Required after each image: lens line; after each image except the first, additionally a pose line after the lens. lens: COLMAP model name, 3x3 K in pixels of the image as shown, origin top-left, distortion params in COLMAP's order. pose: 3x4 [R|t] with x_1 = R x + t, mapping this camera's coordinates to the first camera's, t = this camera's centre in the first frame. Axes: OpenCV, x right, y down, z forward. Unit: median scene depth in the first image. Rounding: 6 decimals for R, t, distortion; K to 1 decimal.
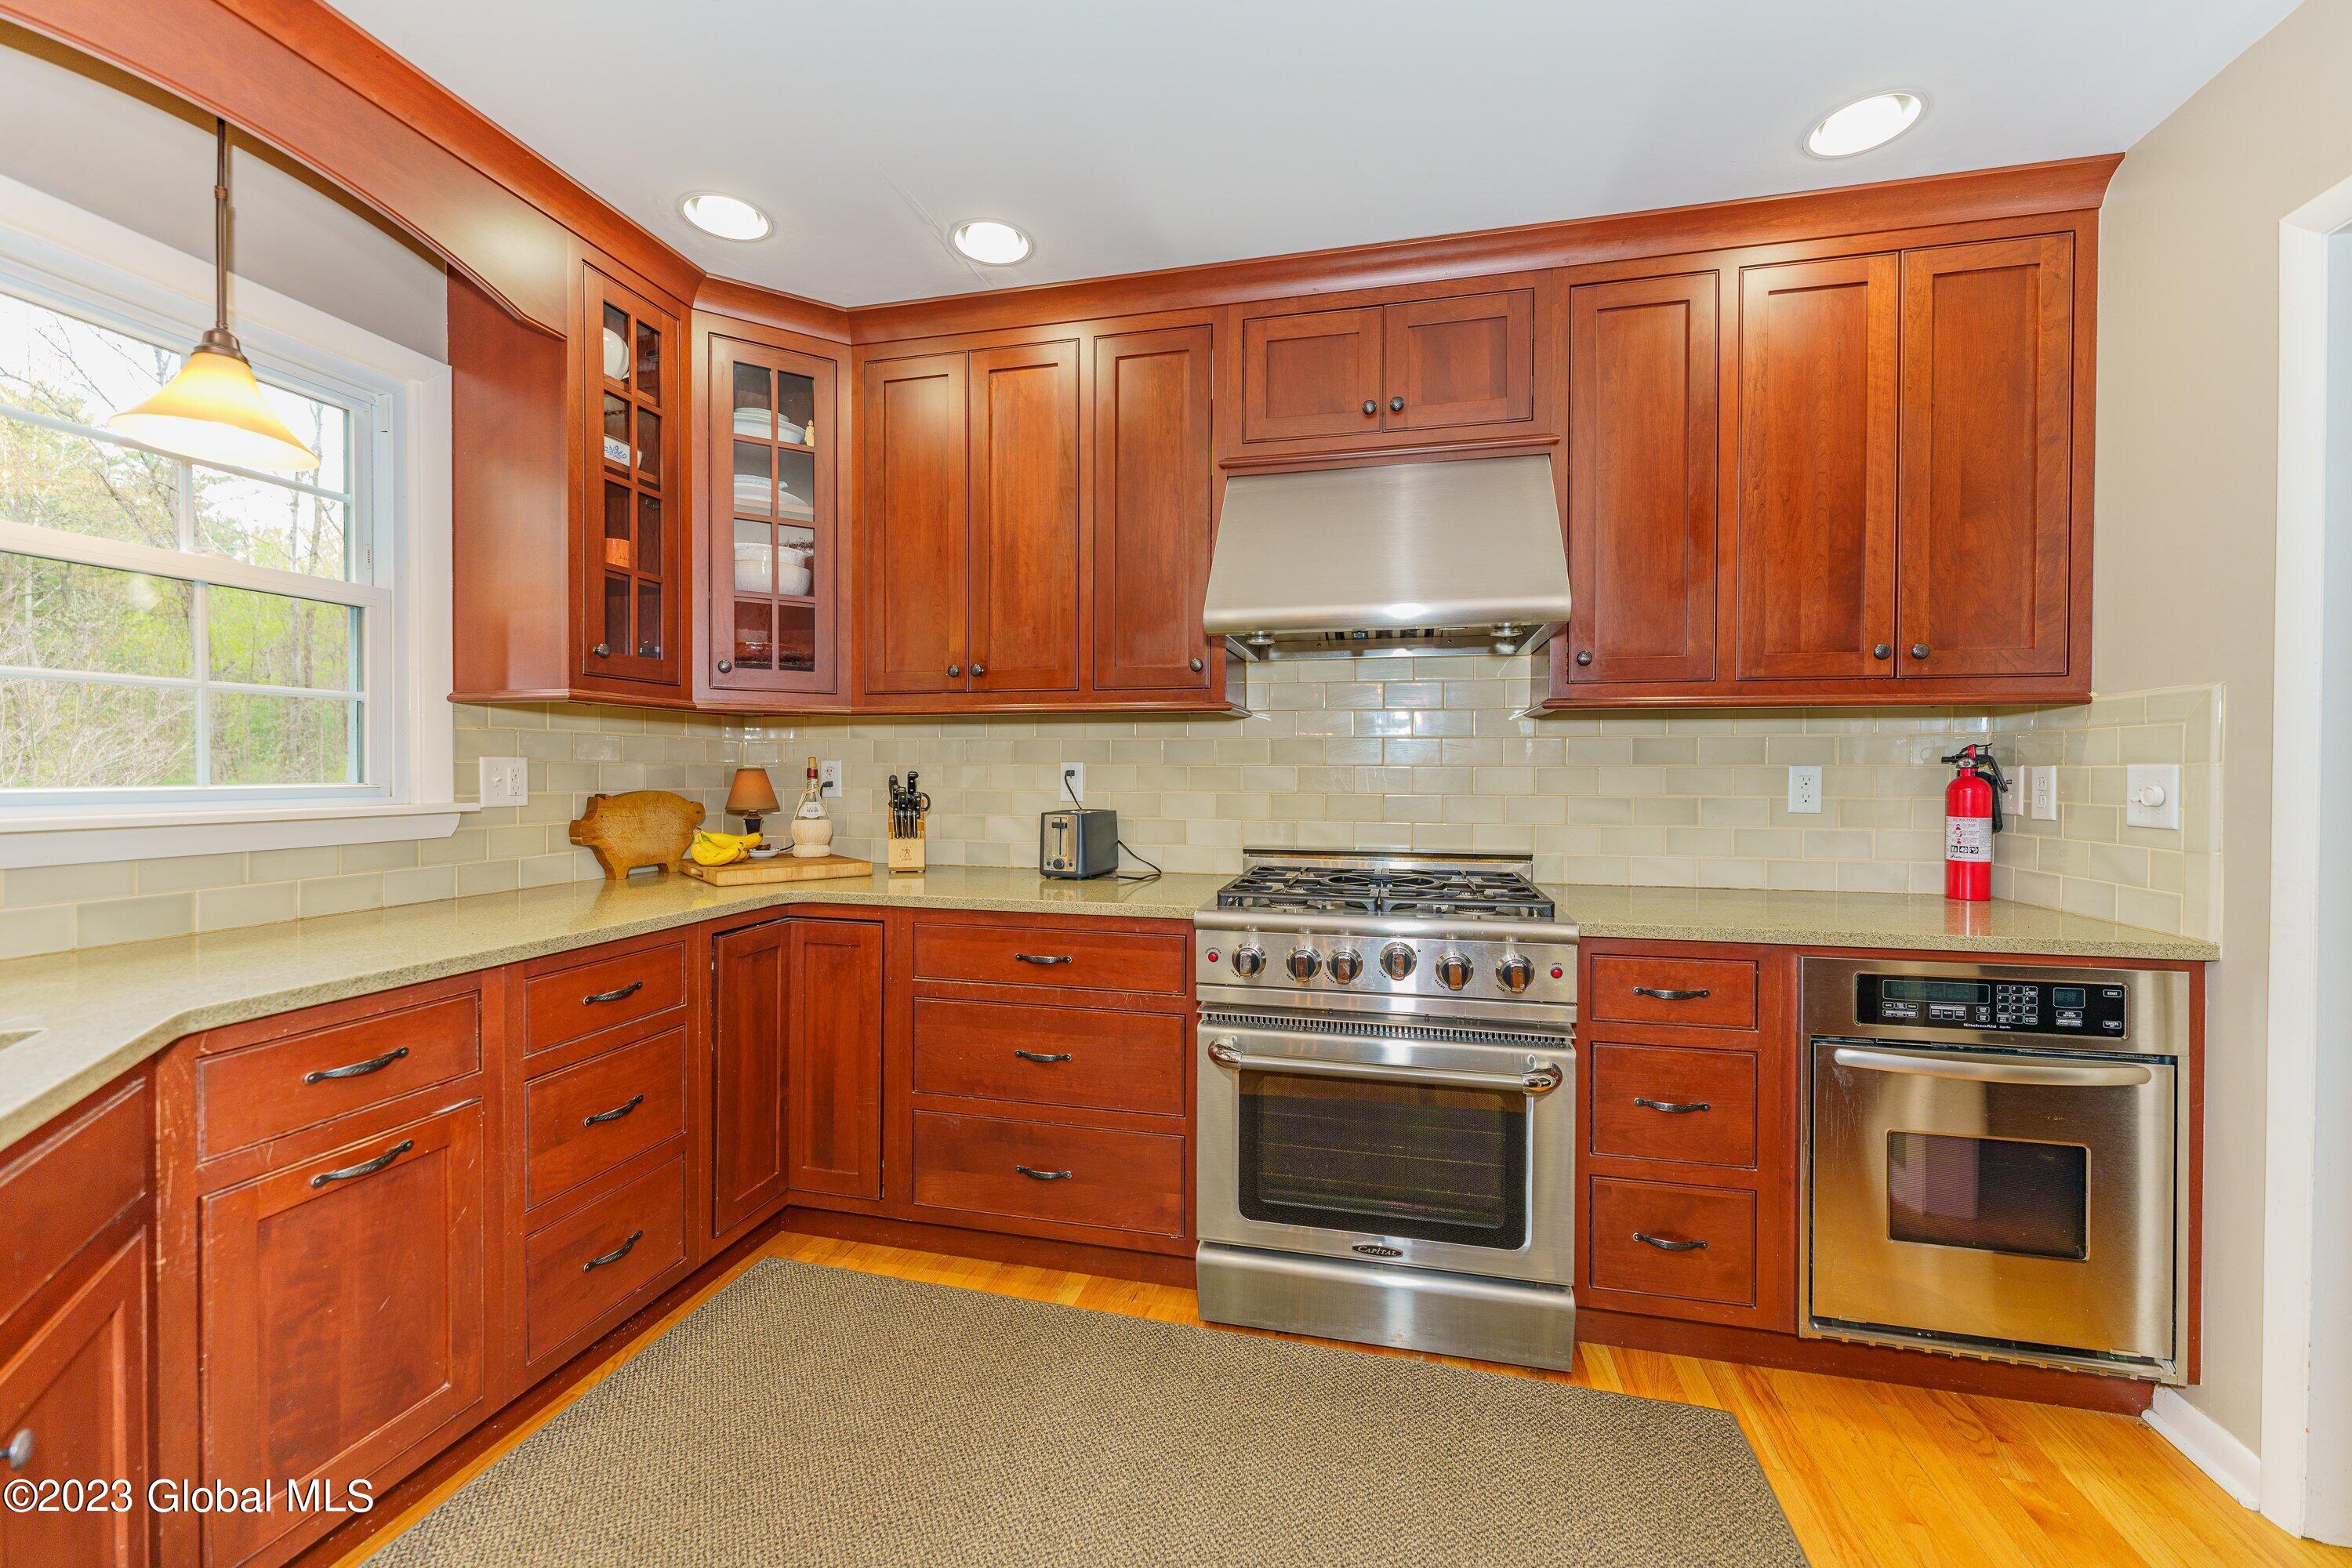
lens RADIAL K [[941.2, 0, 1177.1], [0, 941.2, 779.6], [0, 0, 1]] dist [0.006937, -0.002604]
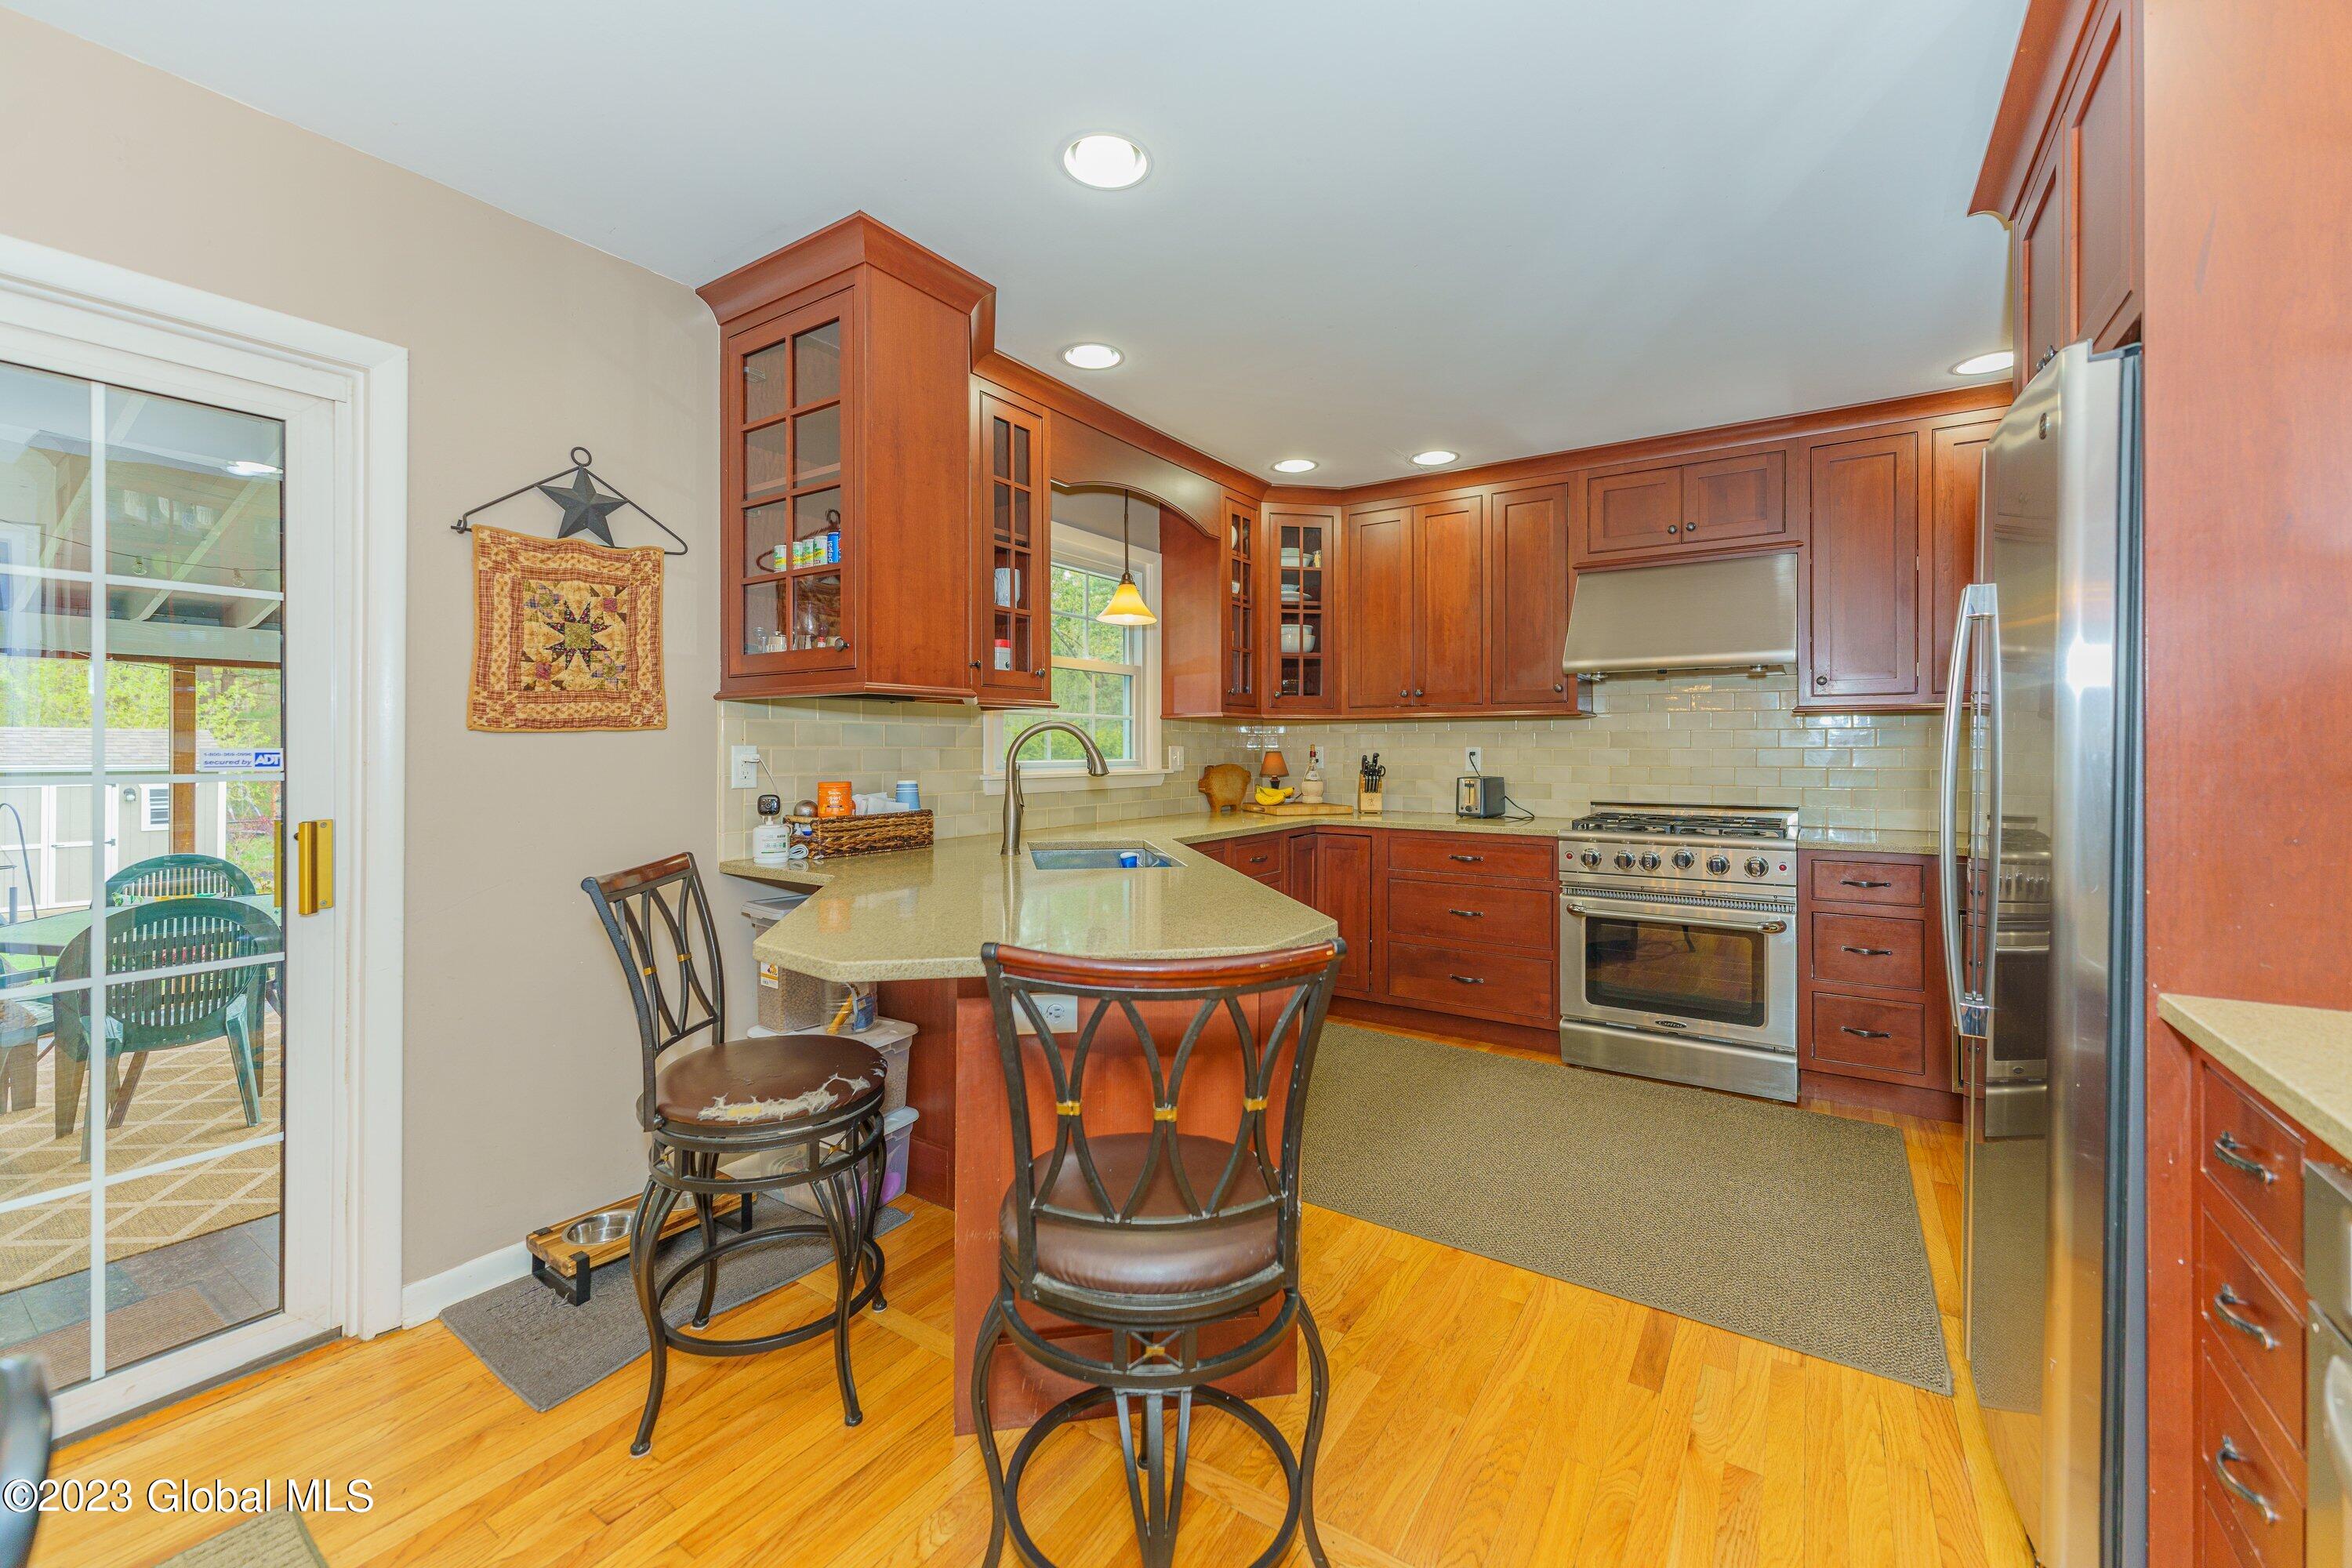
lens RADIAL K [[941.2, 0, 1174.6], [0, 941.2, 746.6], [0, 0, 1]] dist [0.006937, -0.002604]
pose [[0.934721, -0.003860, -0.355360, -0.022357], [-0.001359, 0.999895, -0.014435, 0.005890], [0.355379, 0.013976, 0.934618, -0.810378]]
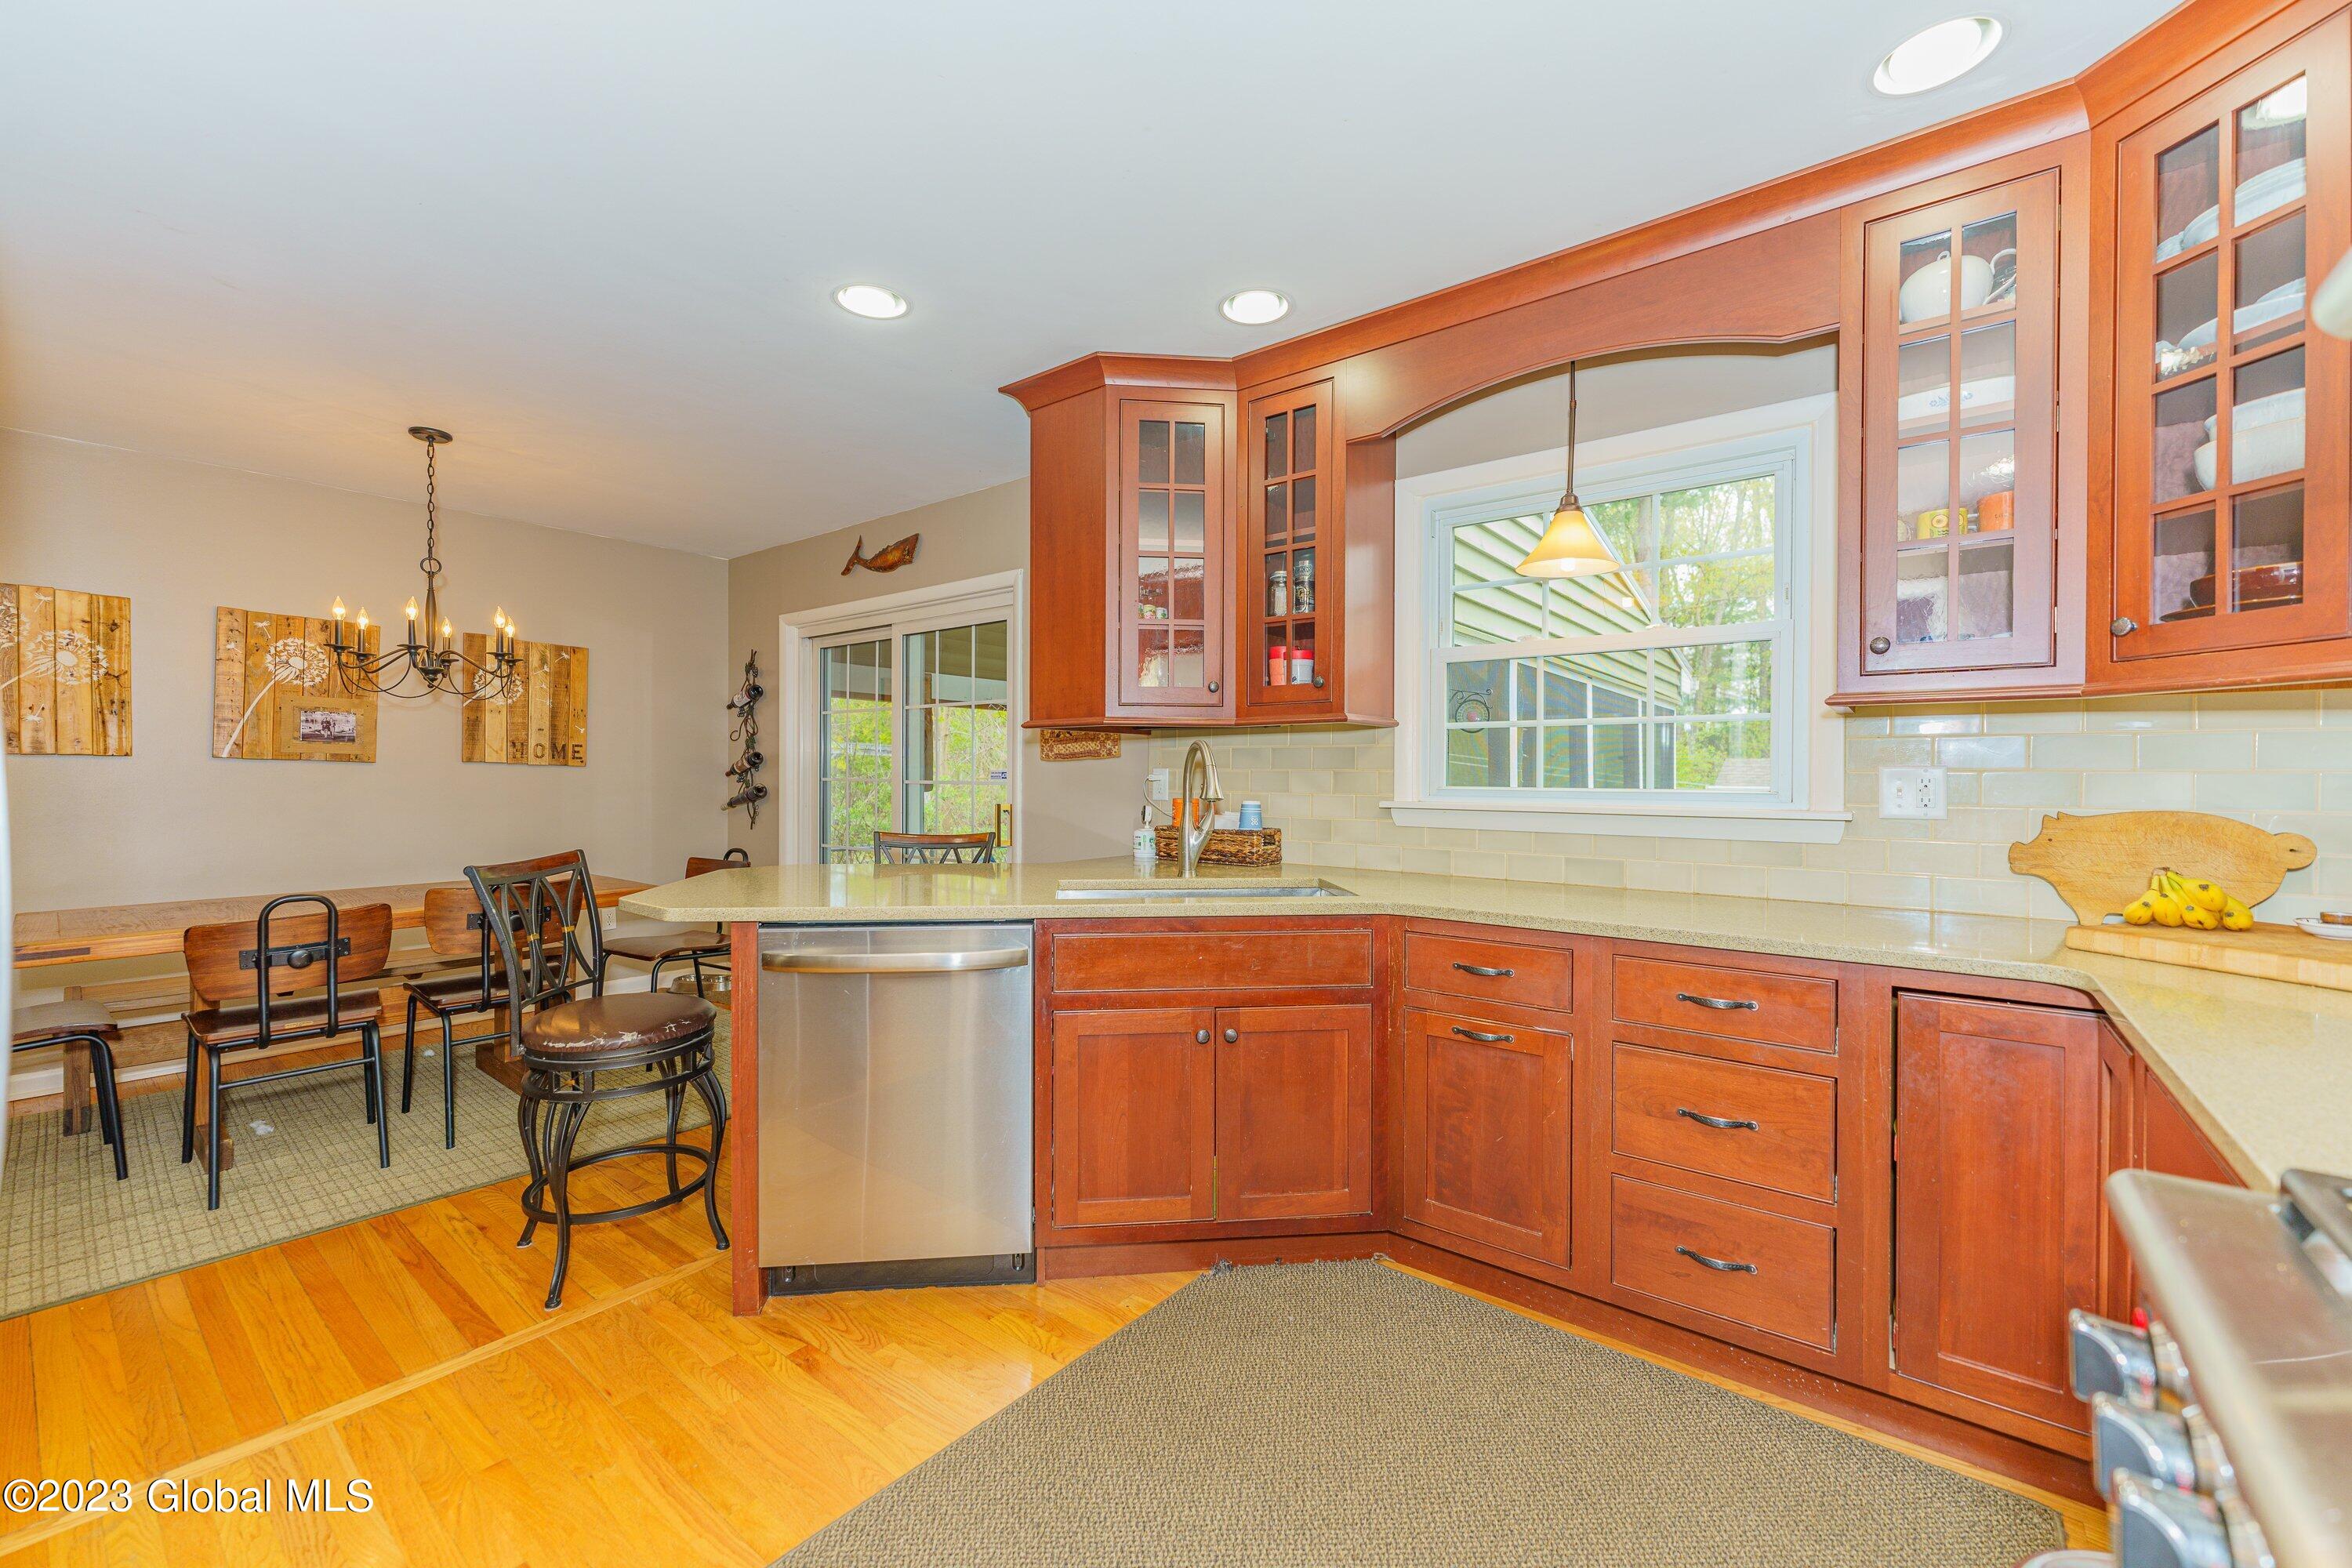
lens RADIAL K [[941.2, 0, 1177.6], [0, 941.2, 777.4], [0, 0, 1]] dist [0.006937, -0.002604]
pose [[-0.419078, 0.001523, -0.907949, 0.441839], [-0.014156, 0.999866, 0.008211, -0.009896], [0.907840, 0.016294, -0.419000, 0.714886]]
